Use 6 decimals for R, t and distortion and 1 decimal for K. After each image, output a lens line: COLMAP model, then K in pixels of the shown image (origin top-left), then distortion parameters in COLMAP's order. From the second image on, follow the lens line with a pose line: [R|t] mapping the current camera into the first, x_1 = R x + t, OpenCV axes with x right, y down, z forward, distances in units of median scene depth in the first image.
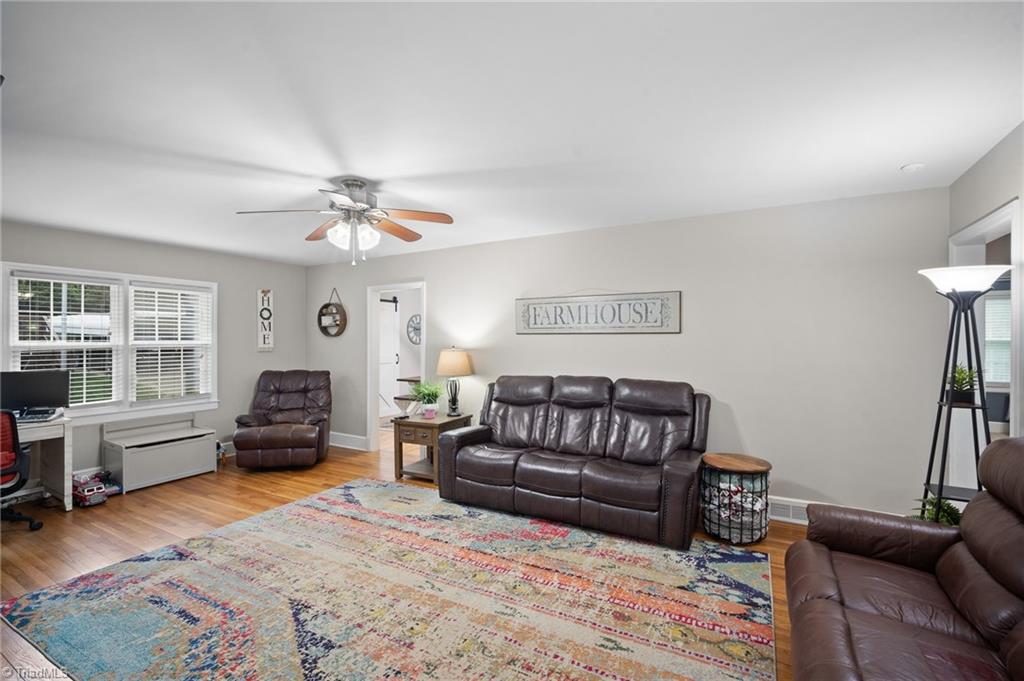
lens RADIAL K [[452.4, 0, 509.5], [0, 452.4, 339.3], [0, 0, 1]] dist [-0.009726, 0.000723]
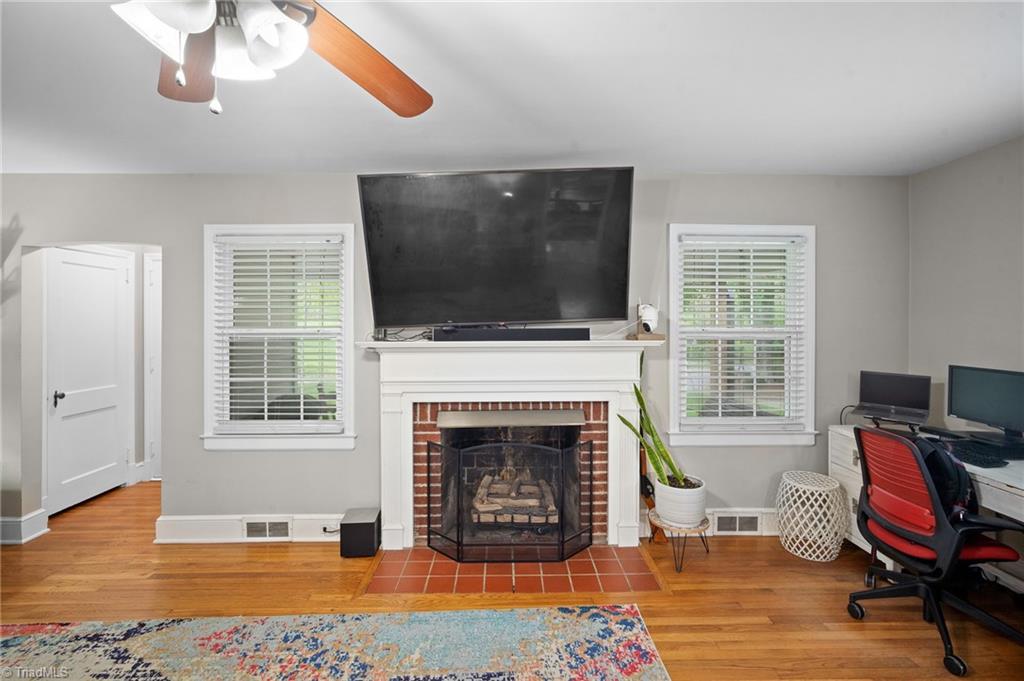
lens RADIAL K [[458.7, 0, 513.2], [0, 458.7, 321.7], [0, 0, 1]] dist [-0.007039, 0.000905]
pose [[-0.856606, 0.001239, -0.515969, -0.339981], [0.001604, 0.999999, -0.000263, -0.006578], [0.515968, -0.001053, -0.856607, 1.337052]]
